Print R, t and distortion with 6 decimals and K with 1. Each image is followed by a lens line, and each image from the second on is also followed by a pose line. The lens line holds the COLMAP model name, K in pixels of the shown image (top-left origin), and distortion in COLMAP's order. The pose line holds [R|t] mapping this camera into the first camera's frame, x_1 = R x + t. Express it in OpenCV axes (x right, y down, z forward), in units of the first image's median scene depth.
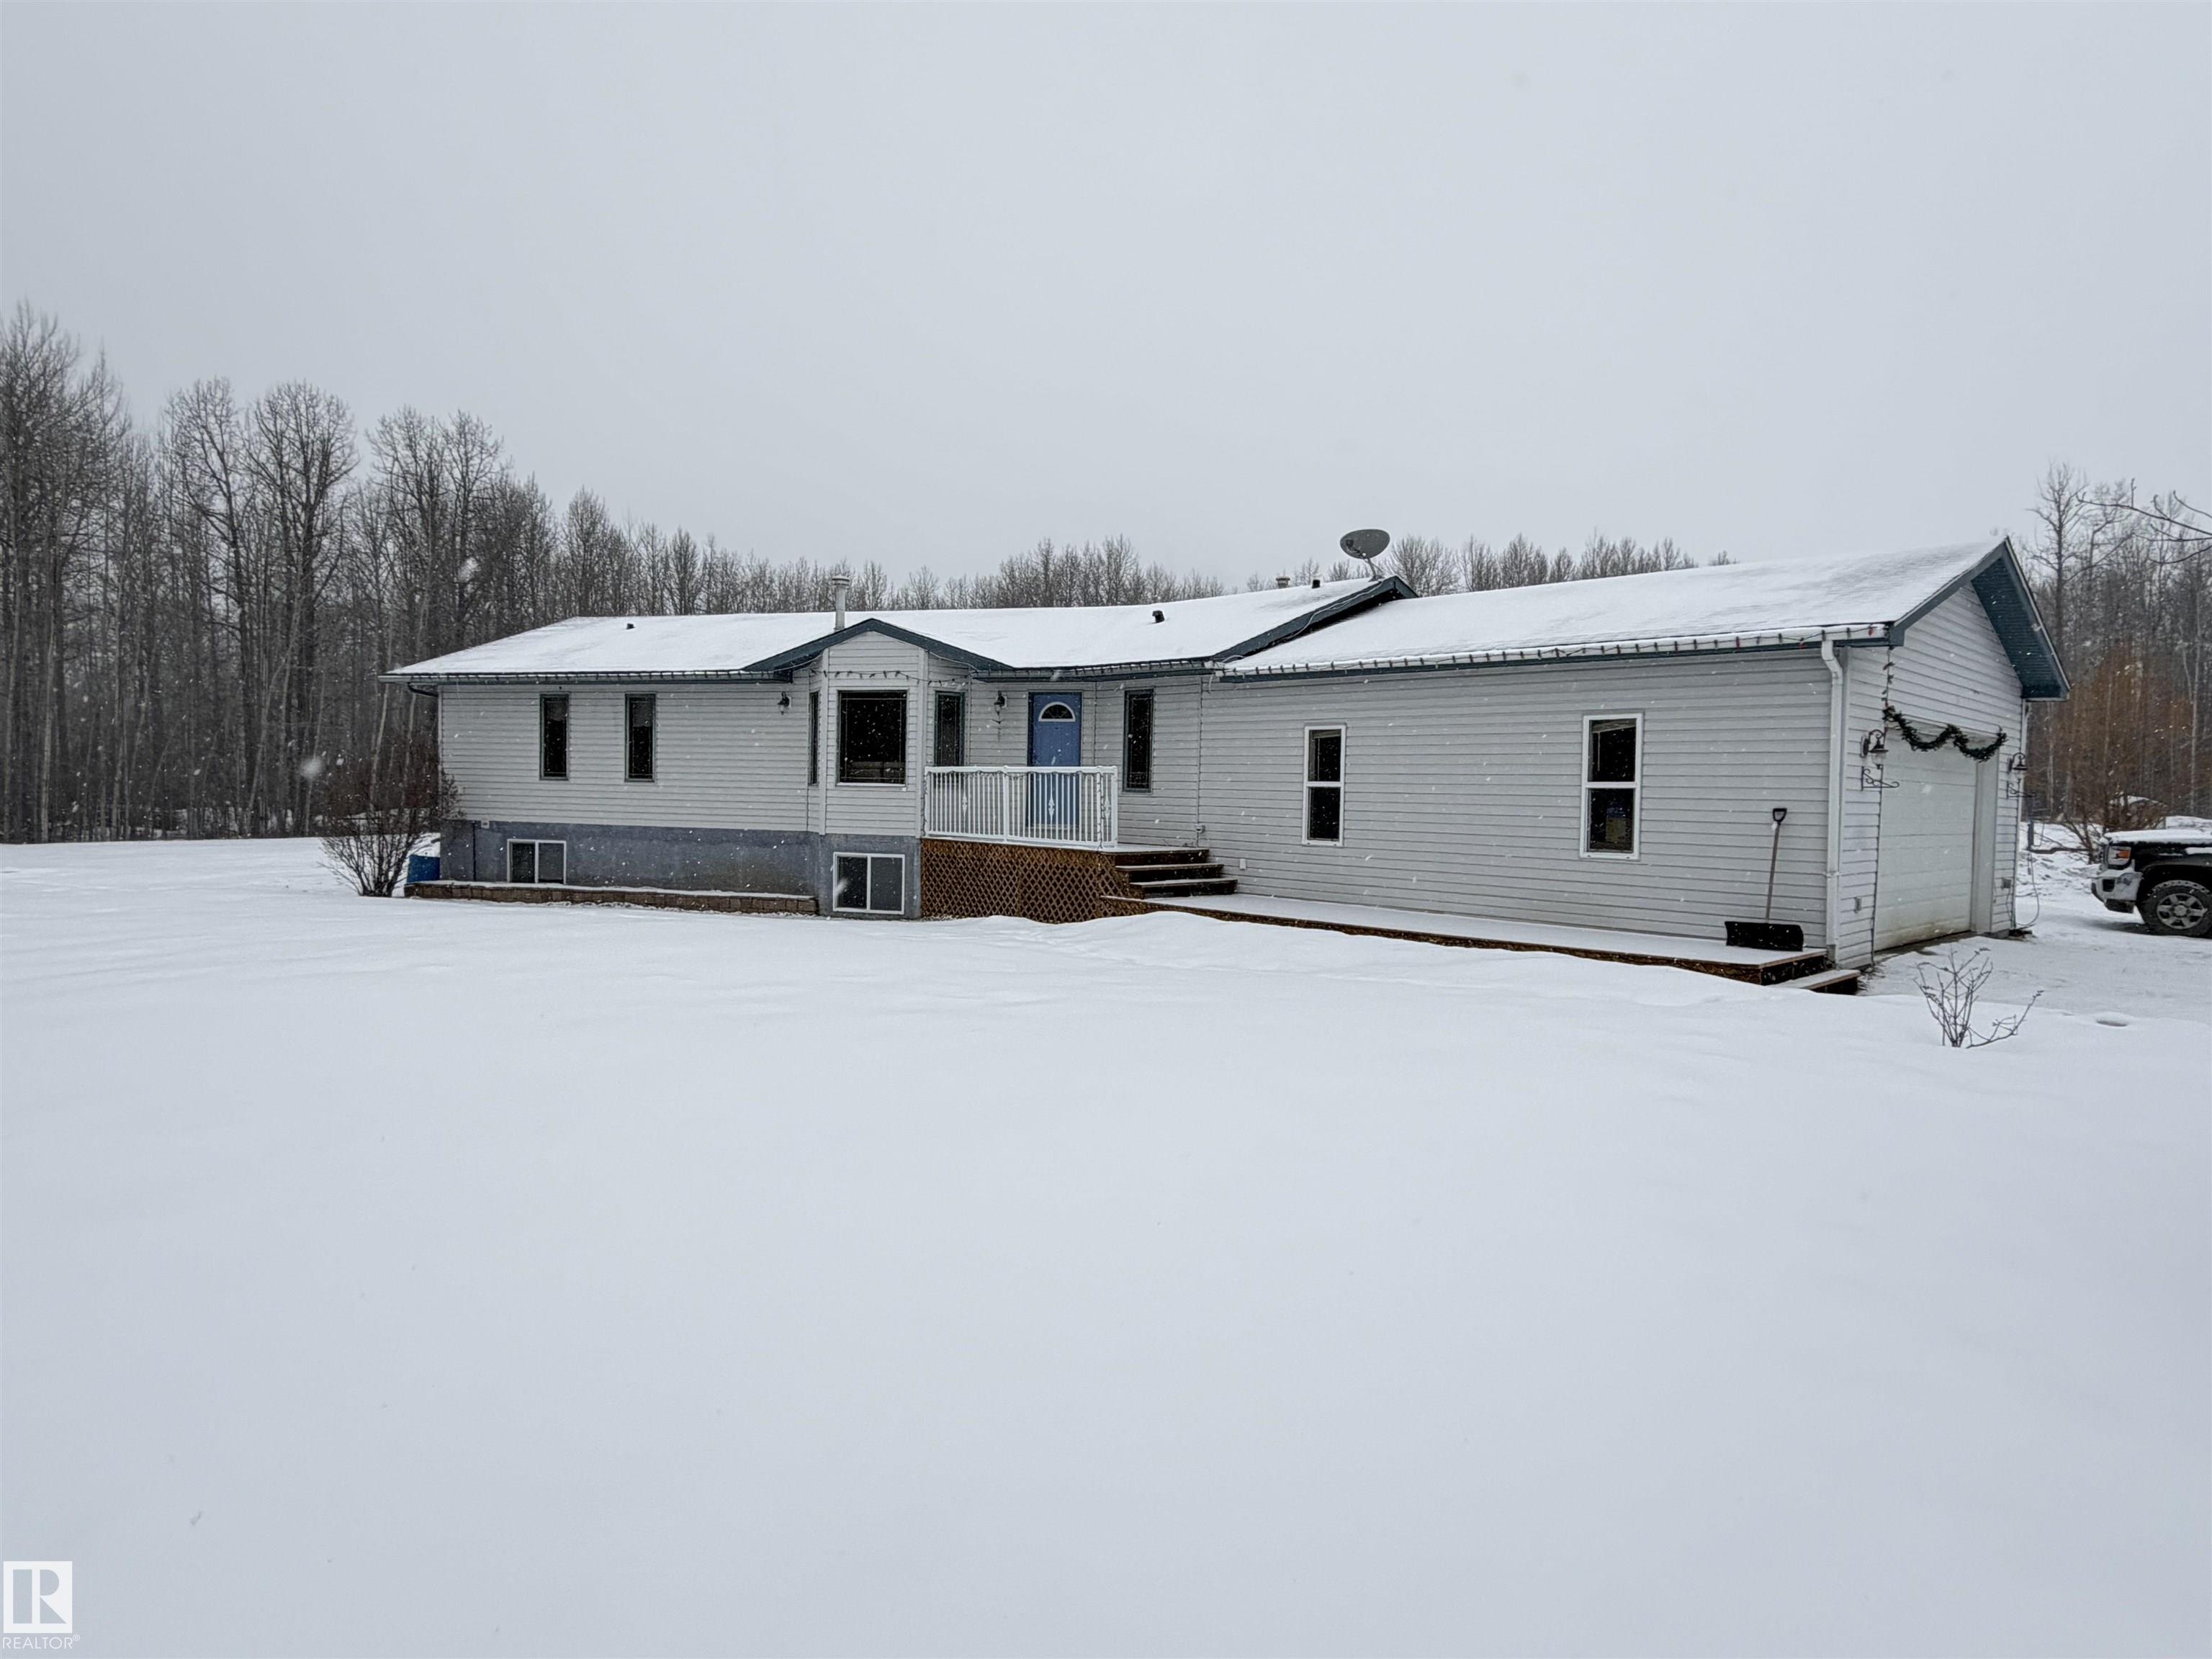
lens RADIAL K [[1247.4, 0, 1102.4], [0, 1247.4, 817.2], [0, 0, 1]] dist [-0.011143, 0.001580]
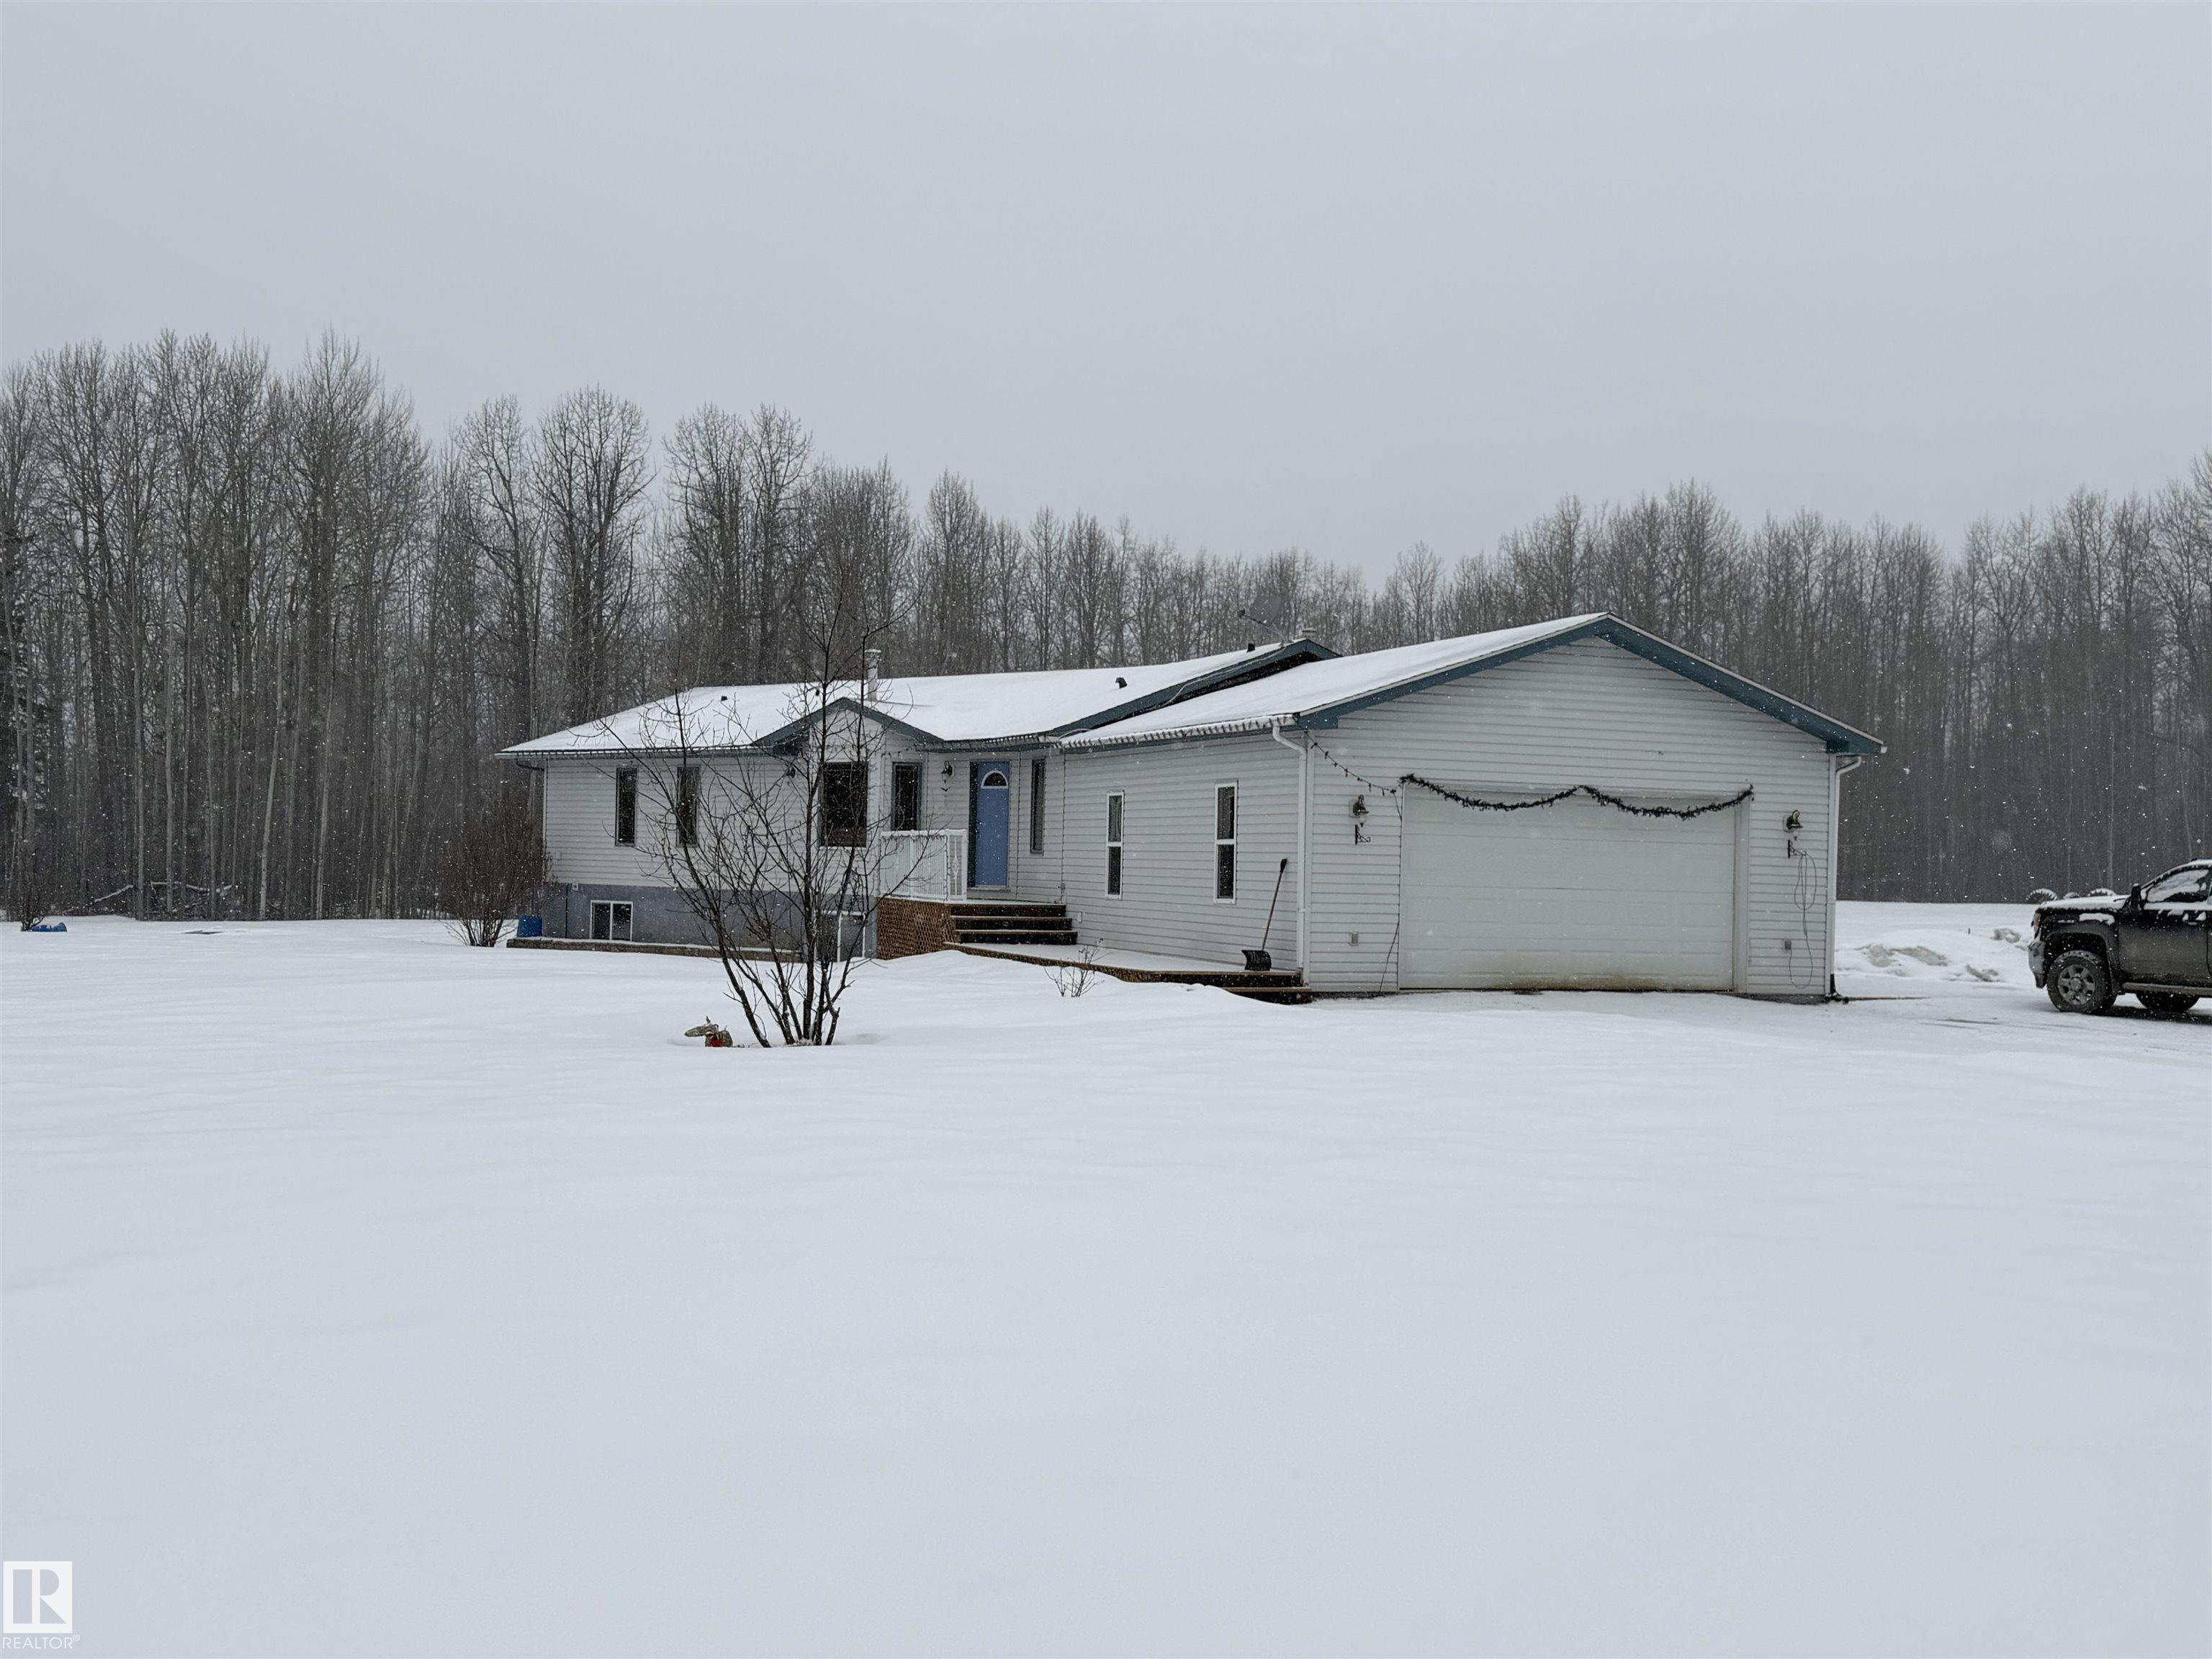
lens RADIAL K [[2074.5, 0, 1119.0], [0, 2074.5, 835.6], [0, 0, 1]] dist [0.039777, 0.000000]
pose [[0.929213, -0.004410, -0.369519, 0.711991], [-0.011482, 0.999102, -0.040796, 0.034288], [0.369367, 0.042150, 0.928327, -0.601502]]
